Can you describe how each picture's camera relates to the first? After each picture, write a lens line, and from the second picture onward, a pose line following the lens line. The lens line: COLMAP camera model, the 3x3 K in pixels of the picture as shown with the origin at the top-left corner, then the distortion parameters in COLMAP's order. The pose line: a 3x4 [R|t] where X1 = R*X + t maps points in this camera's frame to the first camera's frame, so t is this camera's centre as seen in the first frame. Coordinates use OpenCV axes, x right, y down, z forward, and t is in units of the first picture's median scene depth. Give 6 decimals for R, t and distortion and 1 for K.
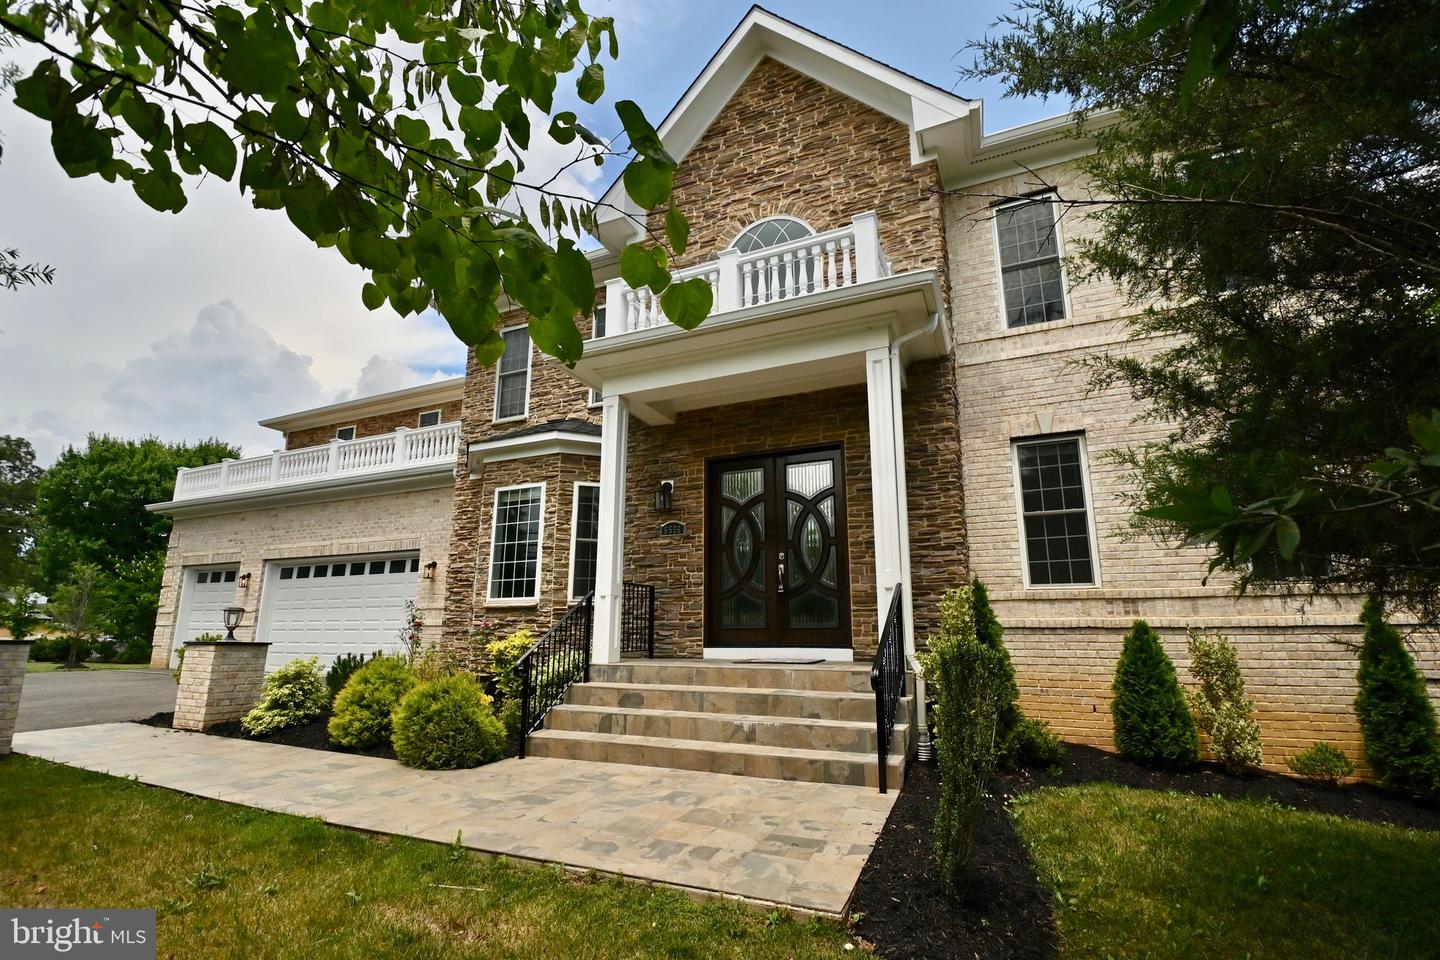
lens RADIAL K [[638.2, 0, 723.6], [0, 638.2, 504.4], [0, 0, 1]] dist [0.002039, -0.000002]
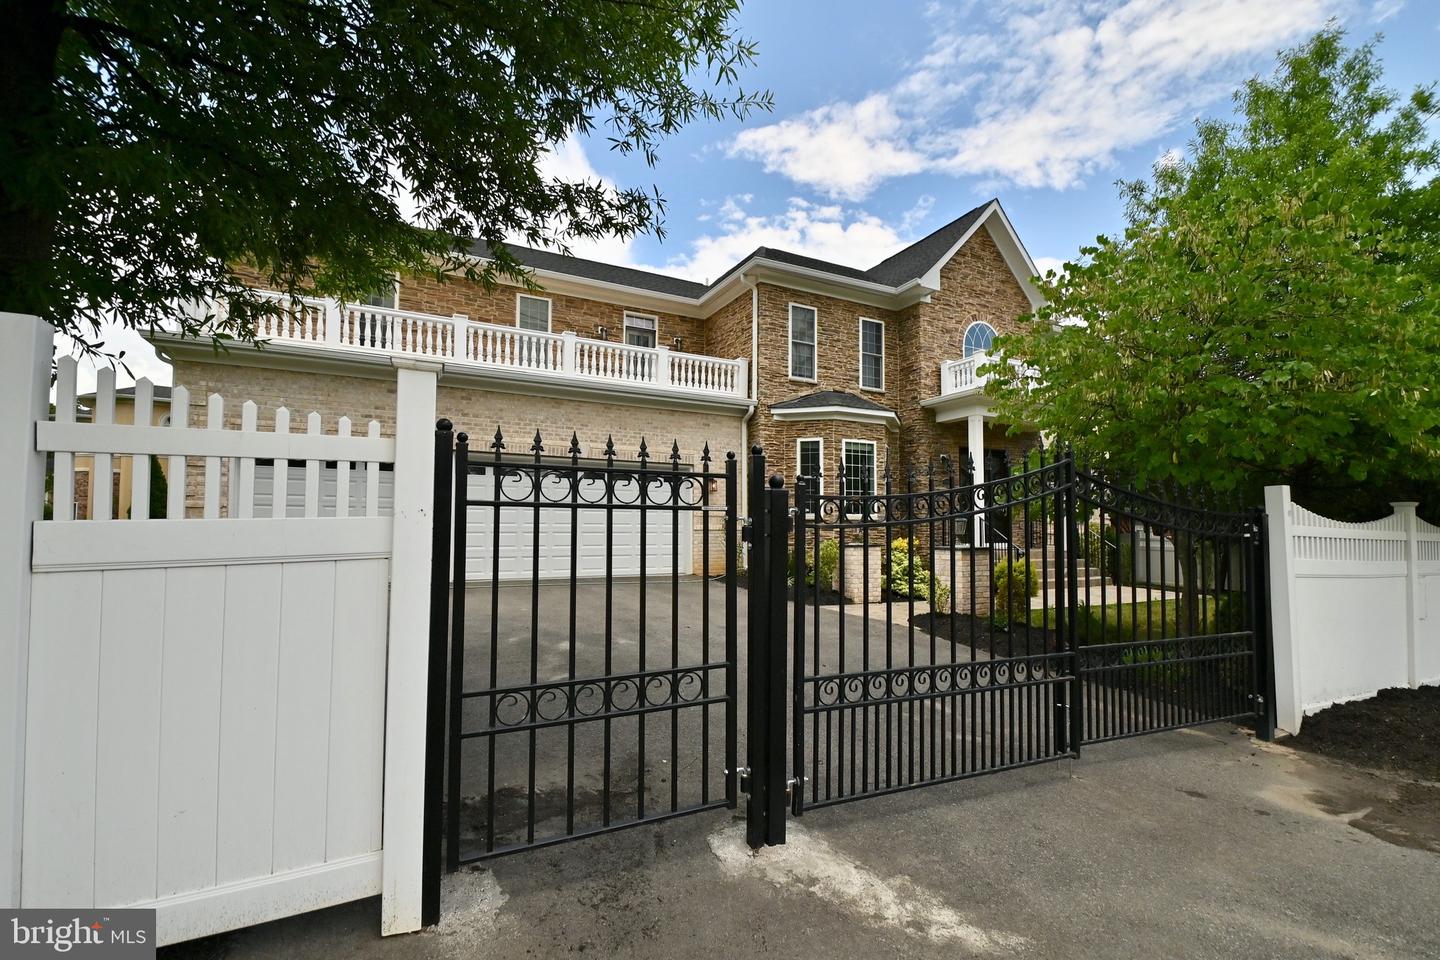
lens RADIAL K [[638.2, 0, 723.6], [0, 638.2, 504.4], [0, 0, 1]] dist [0.002039, -0.000002]
pose [[0.621015, 0.034464, 0.783040, -1.699040], [-0.161597, 0.983199, 0.084886, 0.043043], [-0.766959, -0.179252, 0.616151, 0.294158]]
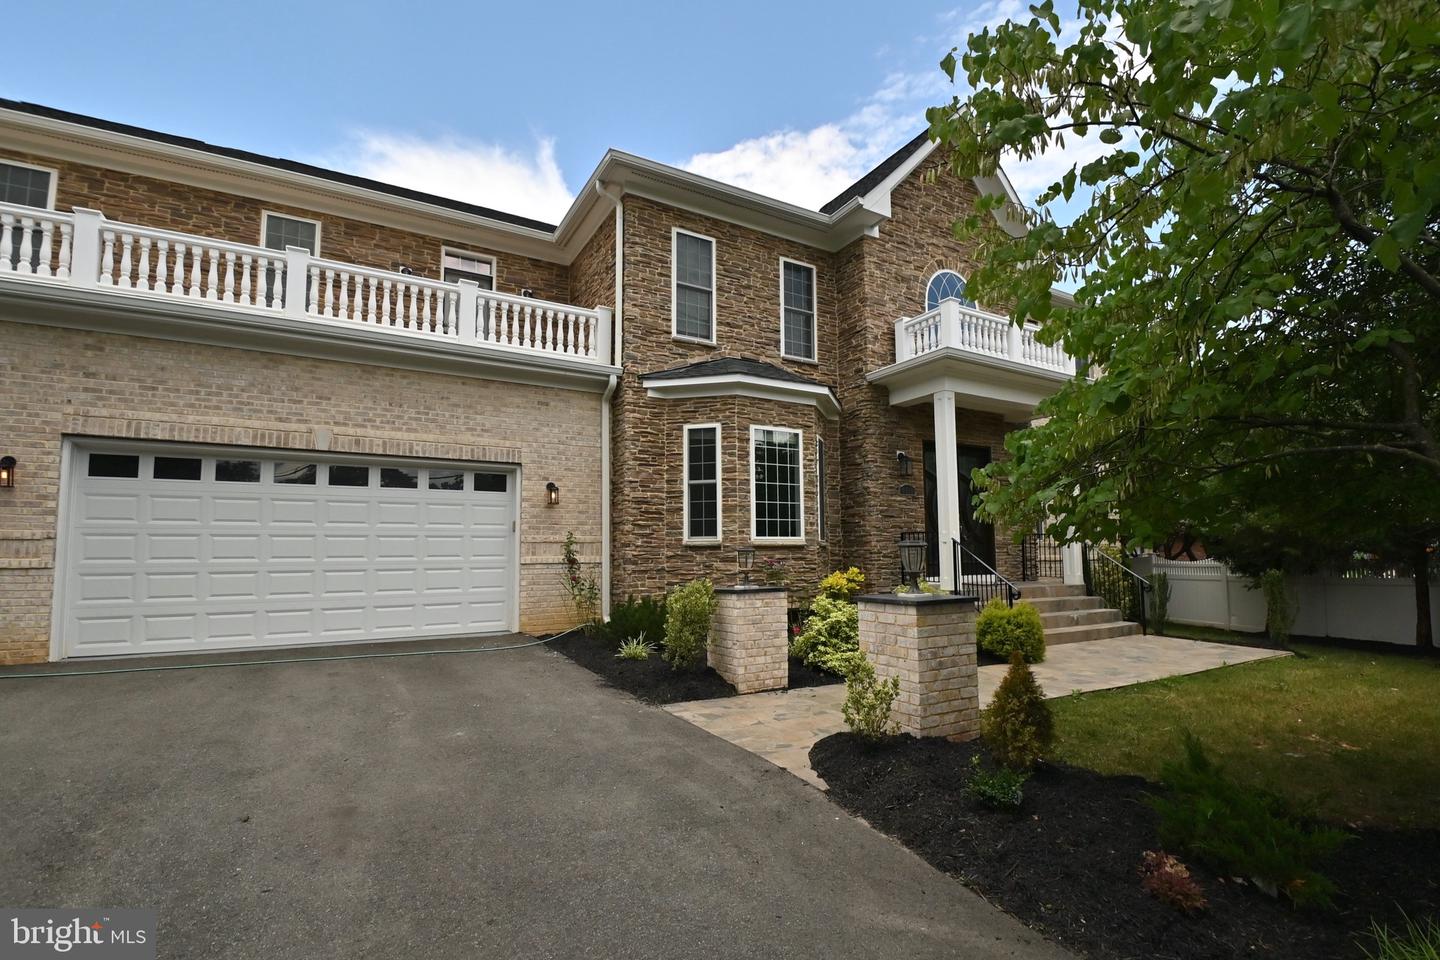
lens RADIAL K [[659.7, 0, 729.4], [0, 659.7, 512.4], [0, 0, 1]] dist [-0.000515, -0.000352]
pose [[0.578897, 0.048881, 0.813934, -1.219465], [-0.154497, 0.986695, 0.050628, 0.062705], [-0.800630, -0.155059, 0.578747, 0.432902]]
